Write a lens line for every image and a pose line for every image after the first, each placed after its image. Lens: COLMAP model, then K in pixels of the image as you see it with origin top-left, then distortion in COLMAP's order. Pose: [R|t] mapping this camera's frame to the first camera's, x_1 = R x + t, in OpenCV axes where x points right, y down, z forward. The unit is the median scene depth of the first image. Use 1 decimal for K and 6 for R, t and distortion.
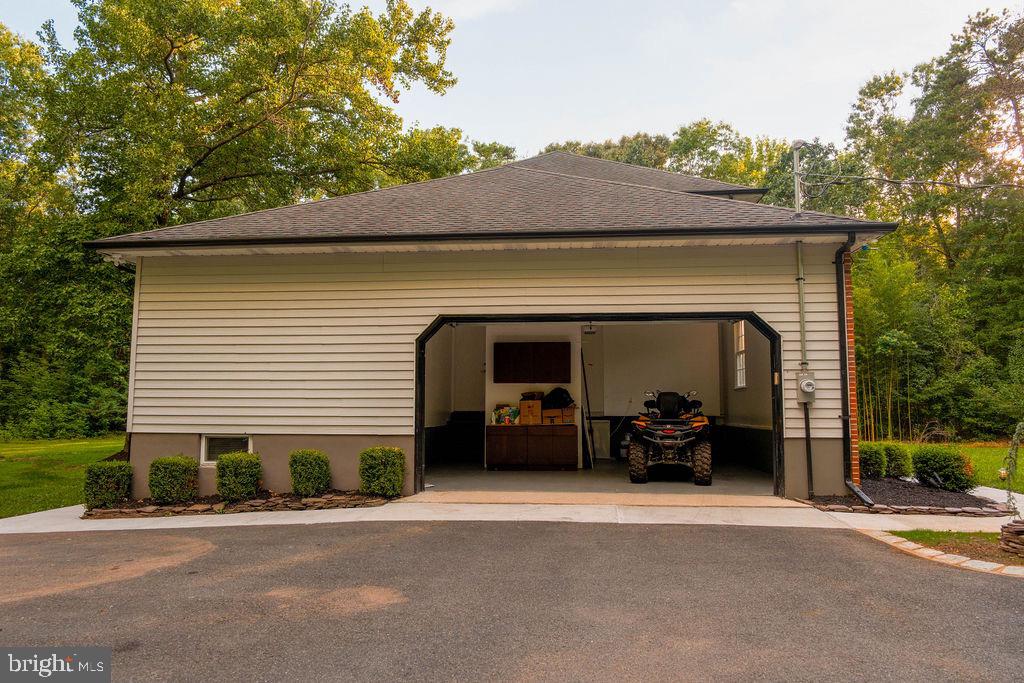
lens RADIAL K [[690.5, 0, 512.0], [0, 690.5, 341.5], [0, 0, 1]] dist [-0.017353, 0.000838]
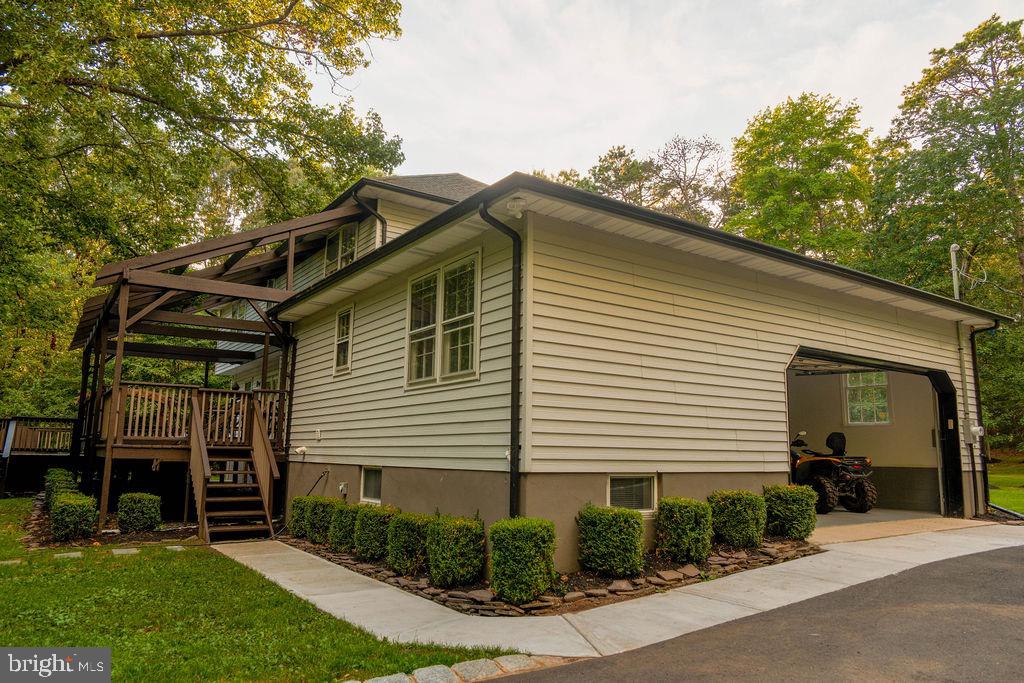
lens RADIAL K [[690.5, 0, 512.0], [0, 690.5, 341.5], [0, 0, 1]] dist [-0.017353, 0.000838]
pose [[0.752327, 0.114968, 0.648680, -1.019509], [-0.069267, 0.993001, -0.095658, 0.074575], [-0.655138, 0.027034, 0.755025, 0.542138]]
